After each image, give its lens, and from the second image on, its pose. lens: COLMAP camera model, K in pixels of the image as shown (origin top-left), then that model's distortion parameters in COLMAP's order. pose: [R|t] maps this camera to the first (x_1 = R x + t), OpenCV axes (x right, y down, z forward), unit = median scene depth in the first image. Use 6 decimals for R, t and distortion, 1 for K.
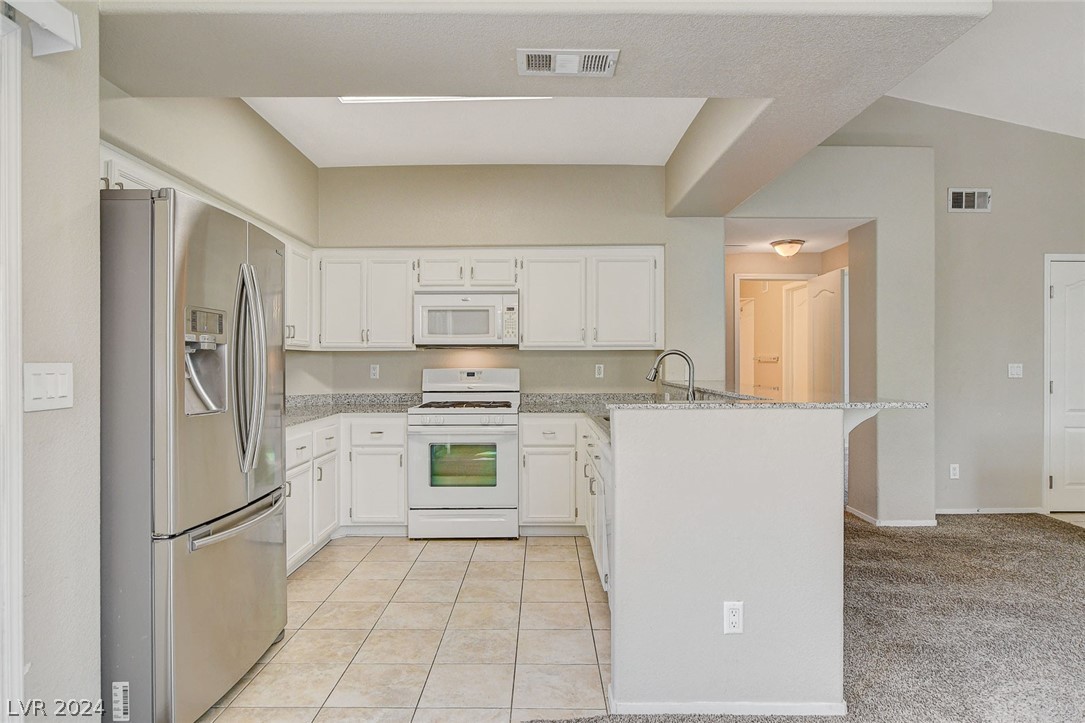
lens RADIAL K [[637.5, 0, 542.5], [0, 637.5, 359.9], [0, 0, 1]] dist [-0.012997, 0.001356]
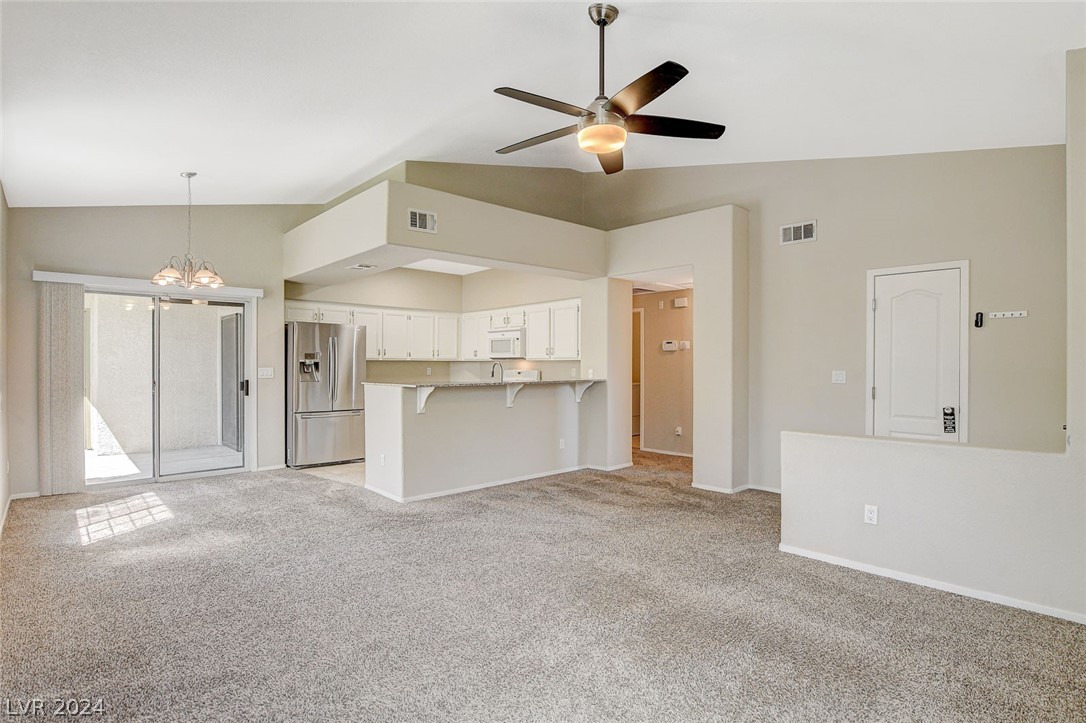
lens RADIAL K [[547.6, 0, 543.0], [0, 547.6, 361.5], [0, 0, 1]] dist [-0.026106, 0.000035]
pose [[0.677804, -0.000954, -0.735242, 1.193701], [0.001989, 0.999998, 0.000536, -0.012903], [0.735240, -0.001825, 0.677804, -0.049717]]
